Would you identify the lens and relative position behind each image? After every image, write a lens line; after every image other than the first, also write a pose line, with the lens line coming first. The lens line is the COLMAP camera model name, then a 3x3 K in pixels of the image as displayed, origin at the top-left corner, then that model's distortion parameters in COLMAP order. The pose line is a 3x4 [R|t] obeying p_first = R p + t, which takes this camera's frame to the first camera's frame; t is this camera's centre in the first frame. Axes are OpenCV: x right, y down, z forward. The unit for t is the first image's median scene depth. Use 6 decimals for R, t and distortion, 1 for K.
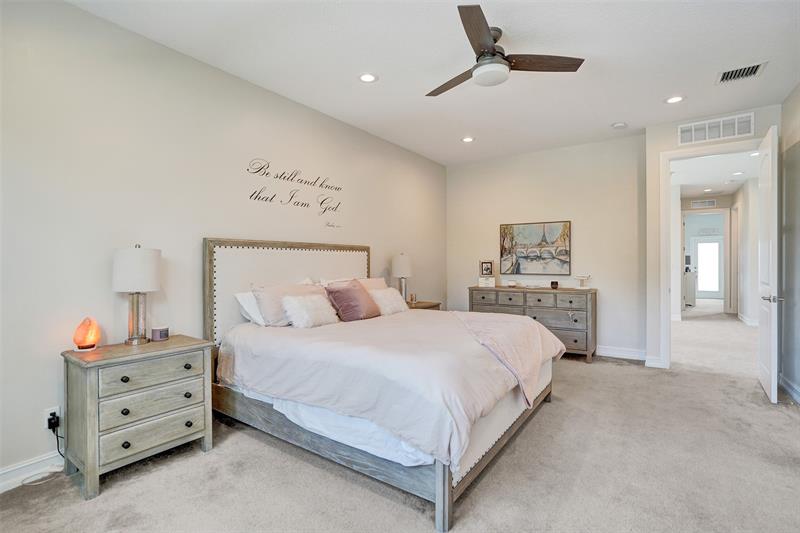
lens RADIAL K [[380.7, 0, 392.6], [0, 380.7, 265.4], [0, 0, 1]] dist [-0.039344, 0.012788]
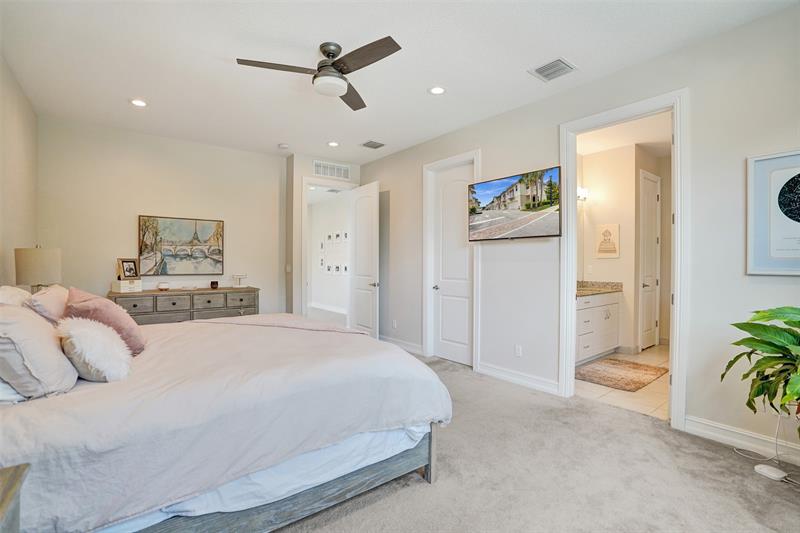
lens RADIAL K [[380.7, 0, 400.9], [0, 380.7, 266.6], [0, 0, 1]] dist [-0.039344, 0.012788]
pose [[0.278881, -0.007695, 0.960295, -0.366350], [0.002149, 0.999970, 0.007388, -0.001792], [-0.960323, 0.000003, 0.278889, 0.258890]]
